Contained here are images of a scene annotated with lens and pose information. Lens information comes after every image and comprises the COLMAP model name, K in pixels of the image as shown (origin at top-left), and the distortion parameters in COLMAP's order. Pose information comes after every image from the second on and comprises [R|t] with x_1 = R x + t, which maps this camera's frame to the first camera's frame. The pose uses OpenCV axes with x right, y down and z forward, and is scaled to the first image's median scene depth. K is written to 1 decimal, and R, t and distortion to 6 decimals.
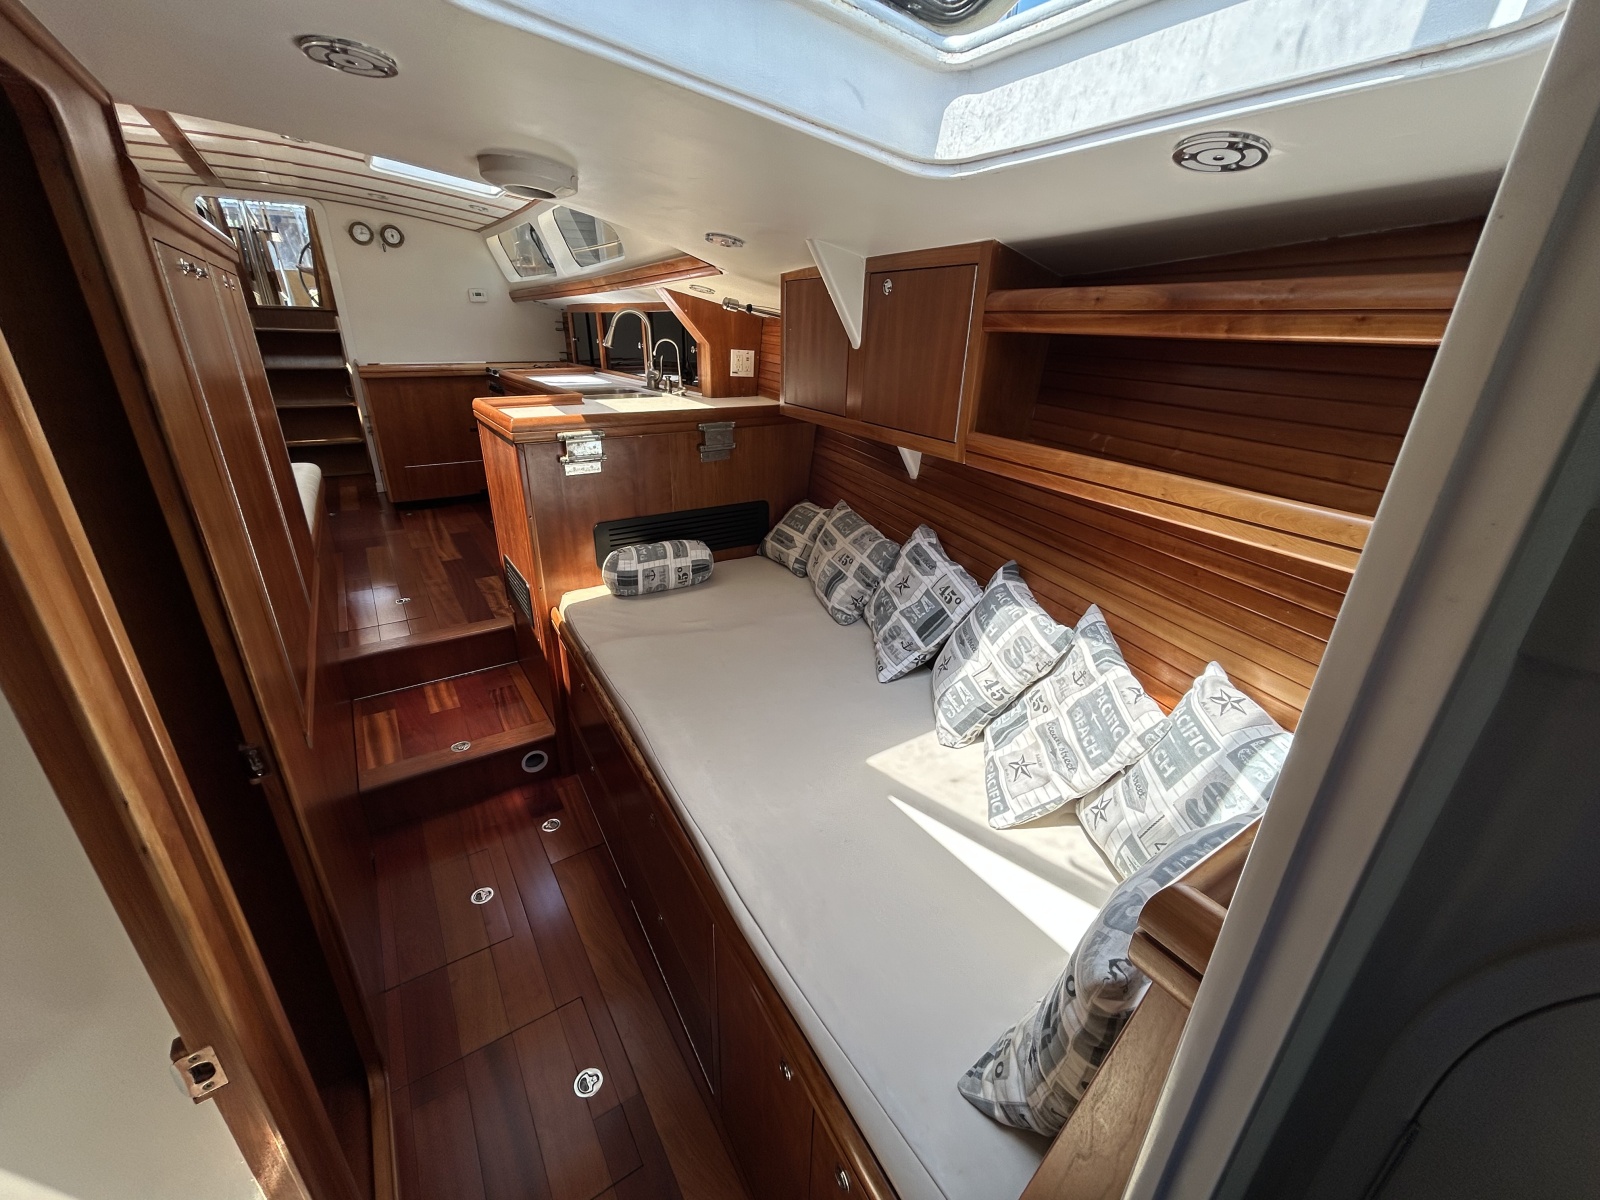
lens RADIAL K [[650.9, 0, 798.0], [0, 650.9, 598.4], [0, 0, 1]] dist [-0.000789, 0.000222]
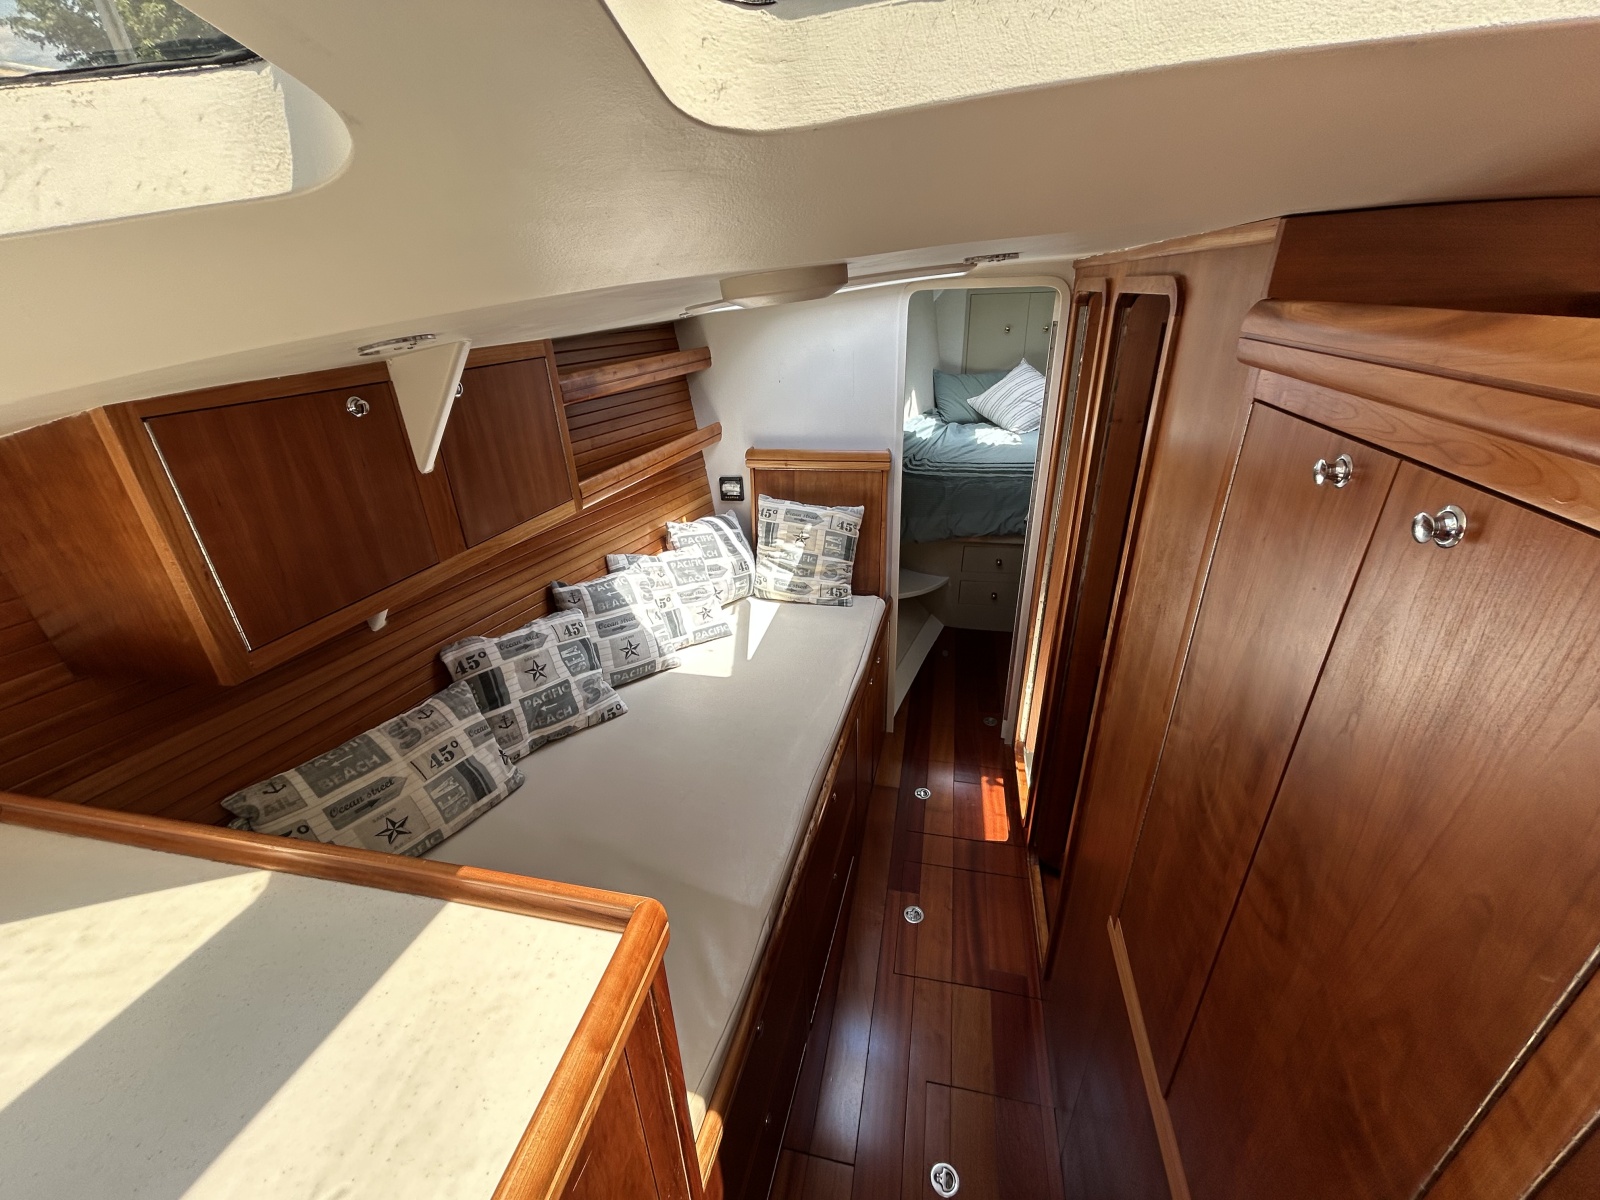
lens RADIAL K [[650.9, 0, 798.0], [0, 650.9, 598.4], [0, 0, 1]] dist [-0.000789, 0.000222]
pose [[-0.700077, -0.308193, 0.644135, -0.832362], [0.286887, 0.704664, 0.648956, -0.732676], [-0.653903, 0.639113, -0.404903, 1.277656]]
